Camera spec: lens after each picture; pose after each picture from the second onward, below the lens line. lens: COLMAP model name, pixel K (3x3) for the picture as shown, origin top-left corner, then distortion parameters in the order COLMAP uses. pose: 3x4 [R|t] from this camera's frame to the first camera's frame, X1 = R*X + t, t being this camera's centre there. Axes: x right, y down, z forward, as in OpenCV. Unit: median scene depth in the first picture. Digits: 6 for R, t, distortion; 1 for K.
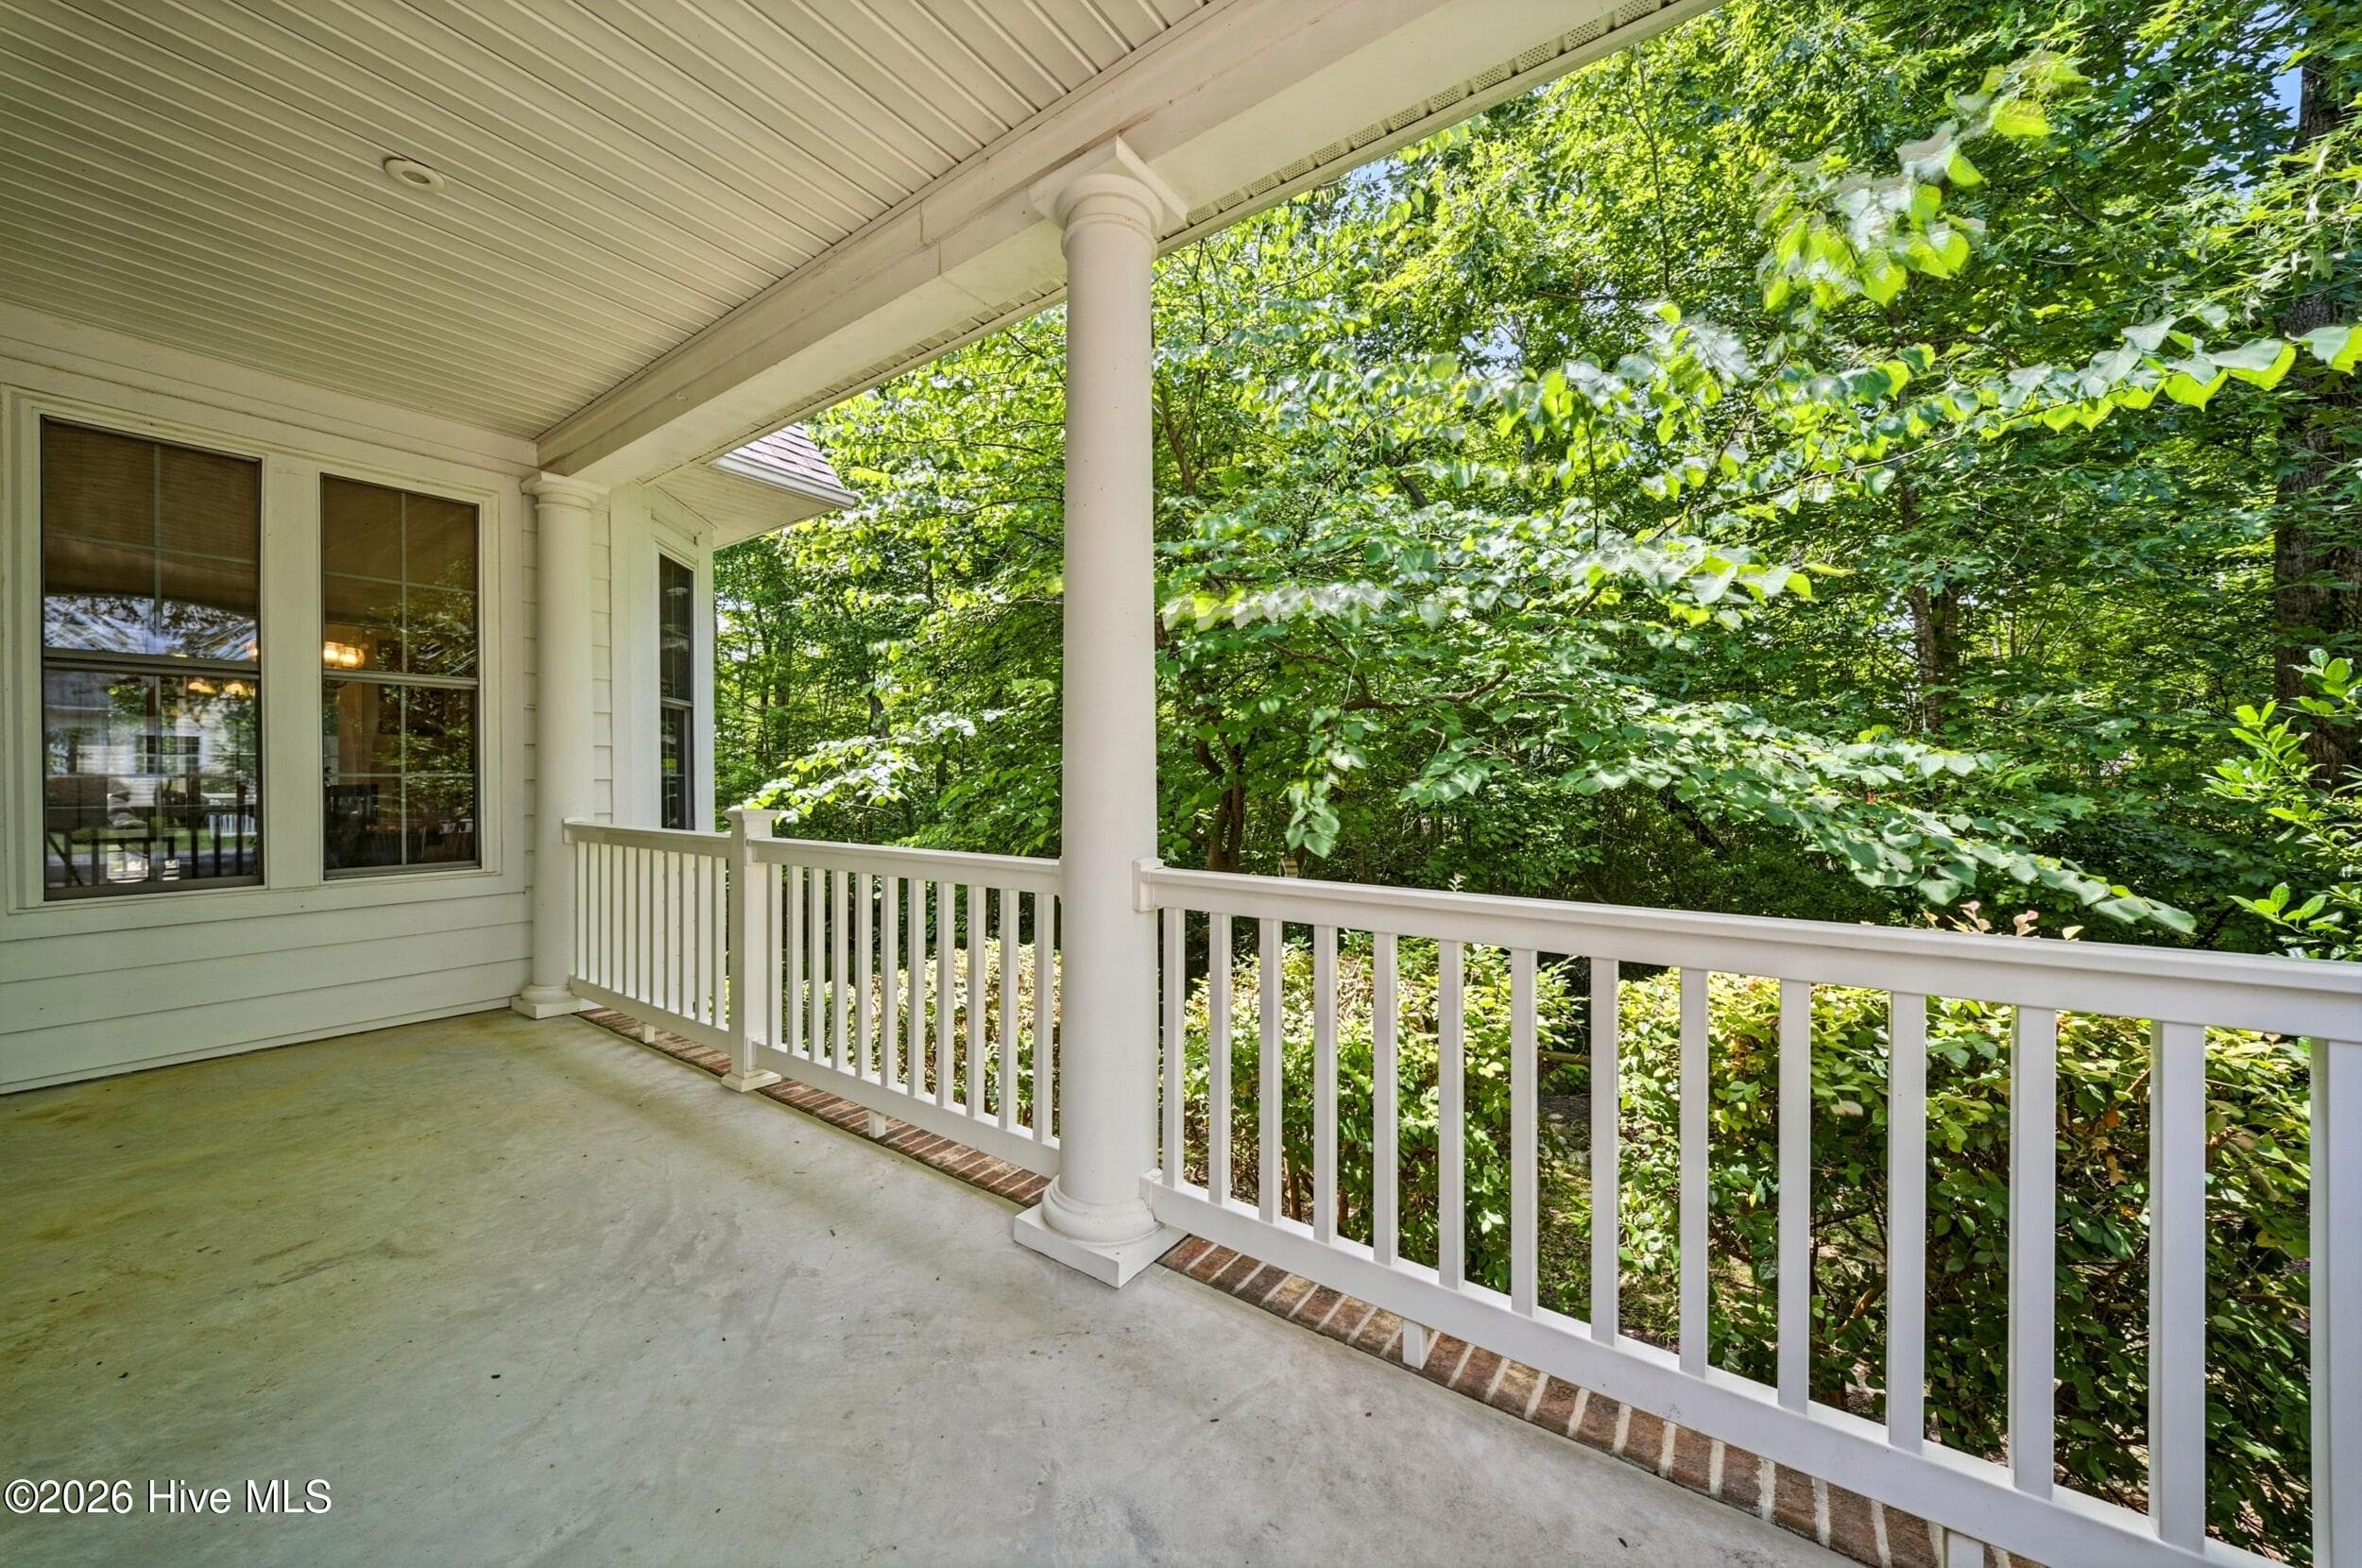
lens RADIAL K [[837.2, 0, 1168.0], [0, 837.2, 789.8], [0, 0, 1]] dist [0.002421, -0.000339]
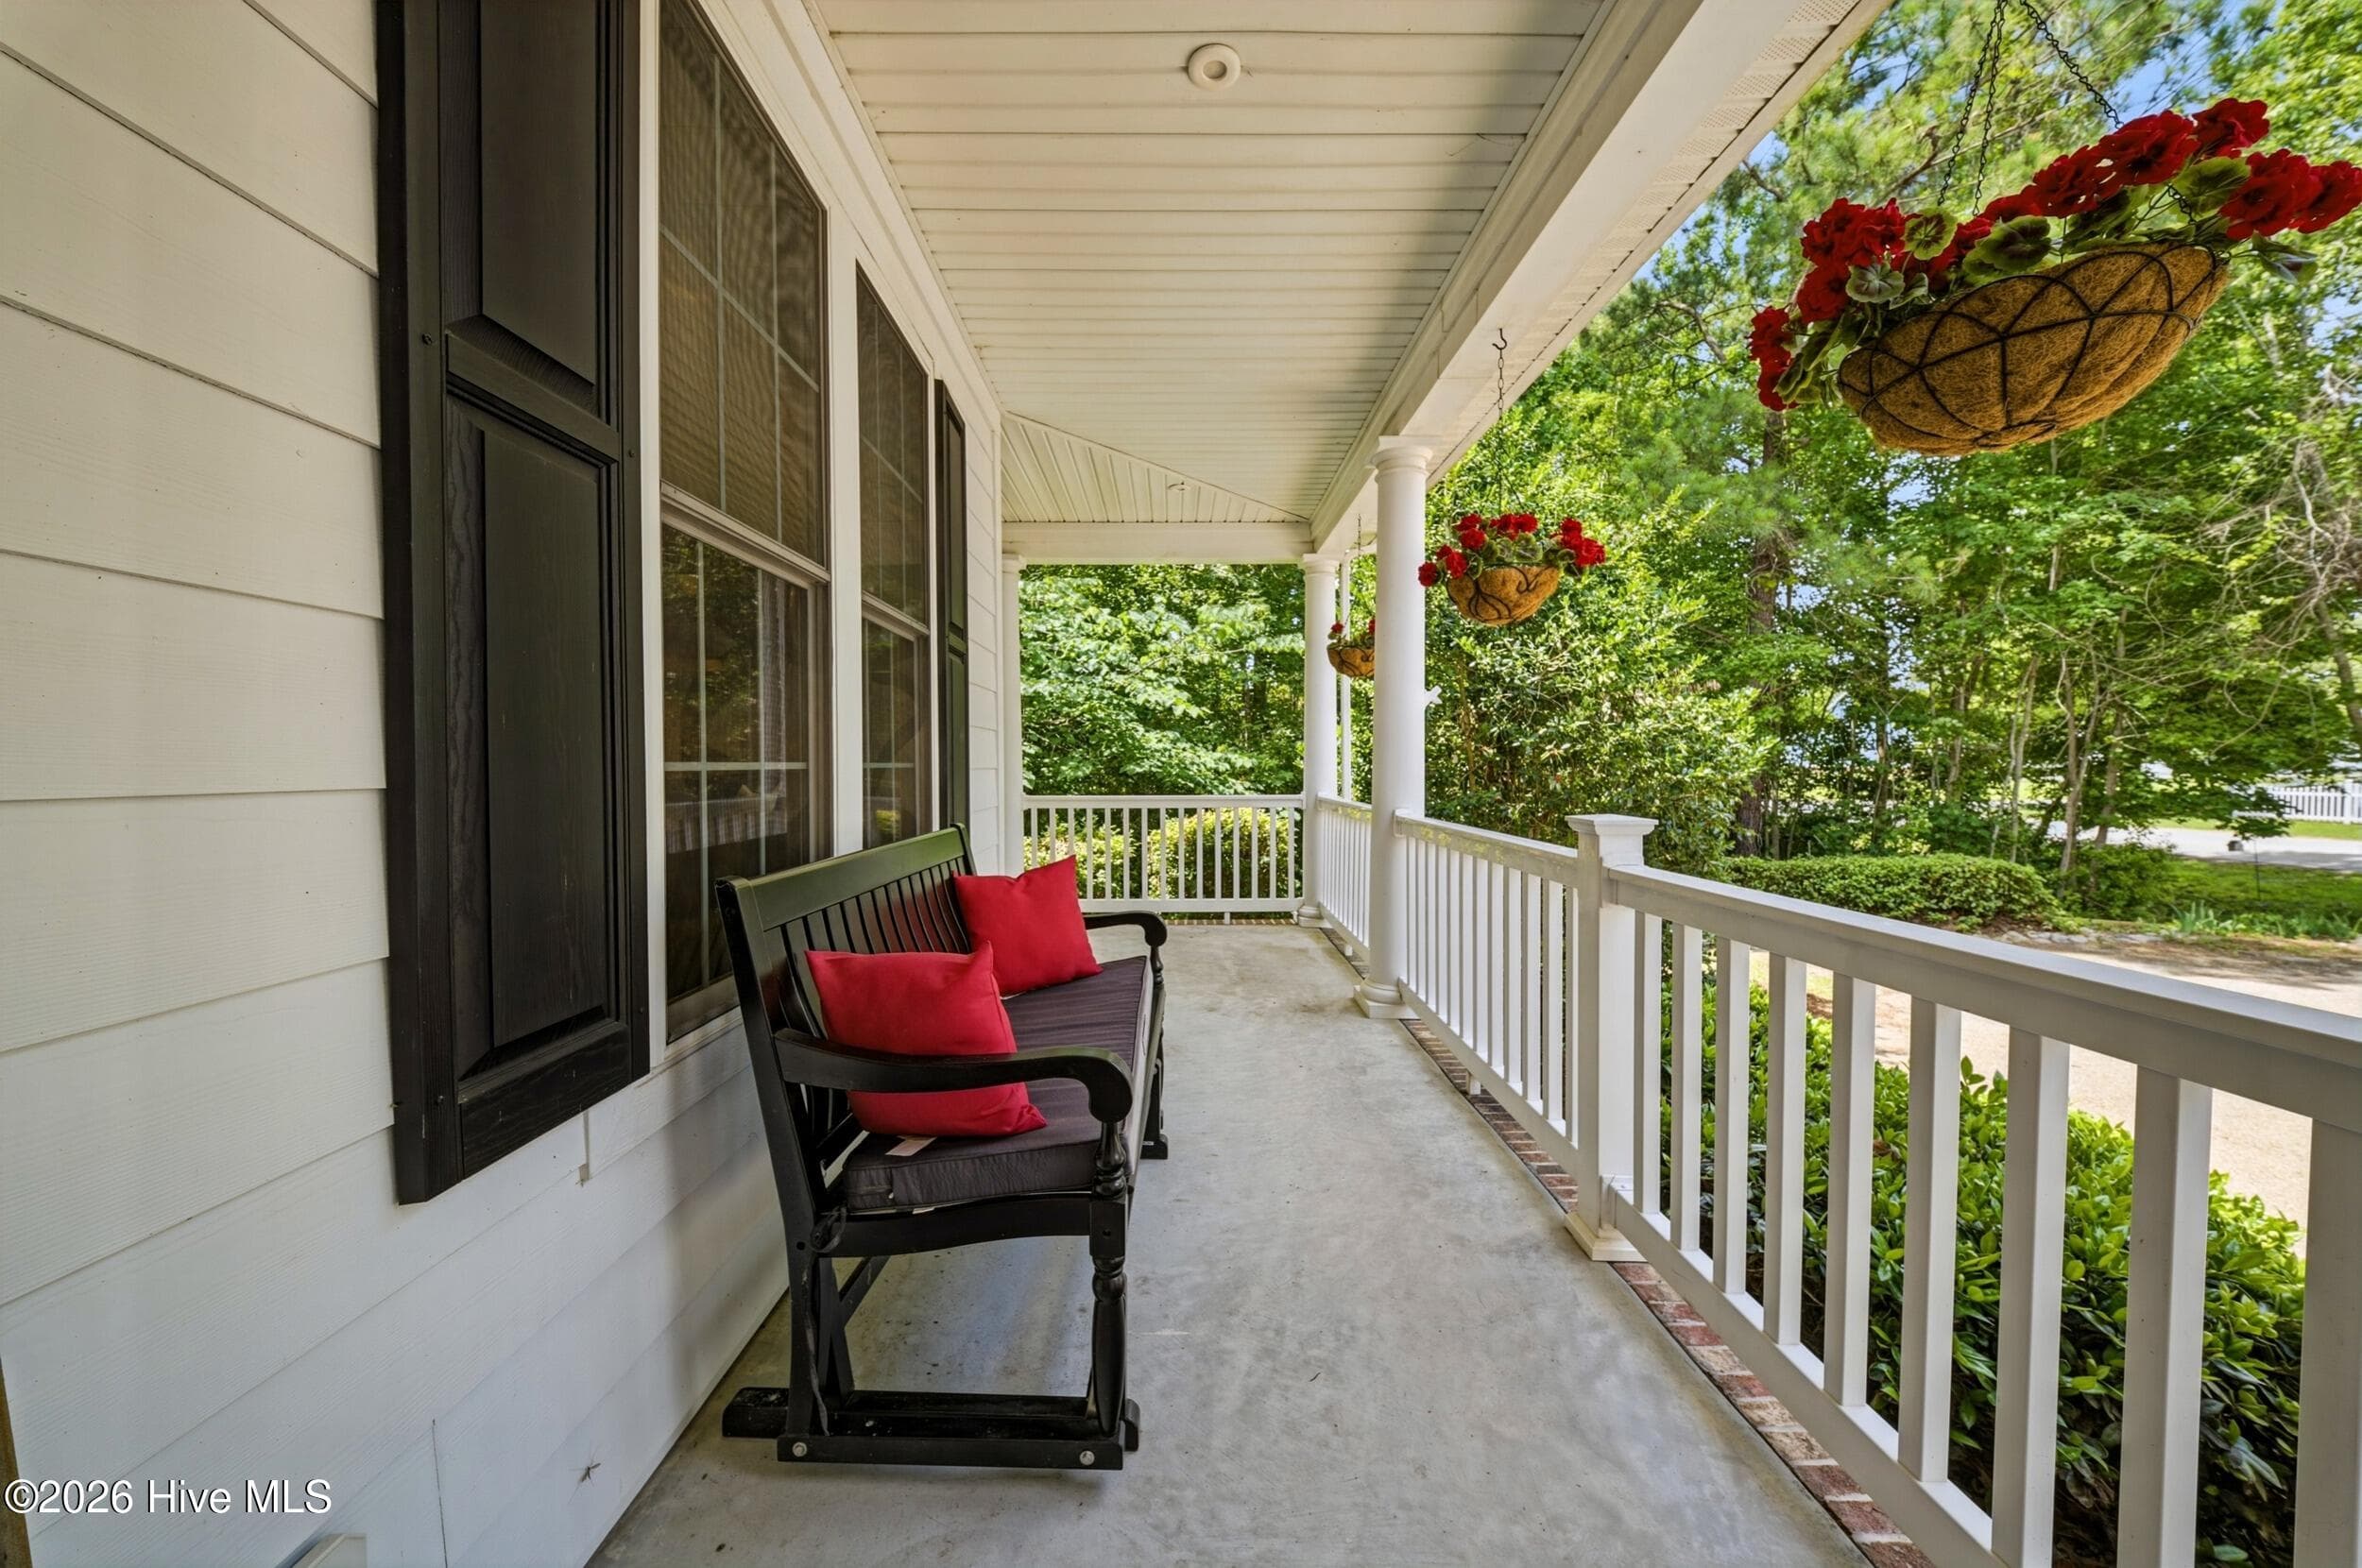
lens RADIAL K [[837.2, 0, 1175.1], [0, 837.2, 789.0], [0, 0, 1]] dist [0.002421, -0.000339]
pose [[0.811902, -0.004580, 0.583776, -0.744927], [-0.008267, 0.999779, 0.019340, 0.003757], [-0.583736, -0.020528, 0.811684, -0.967850]]
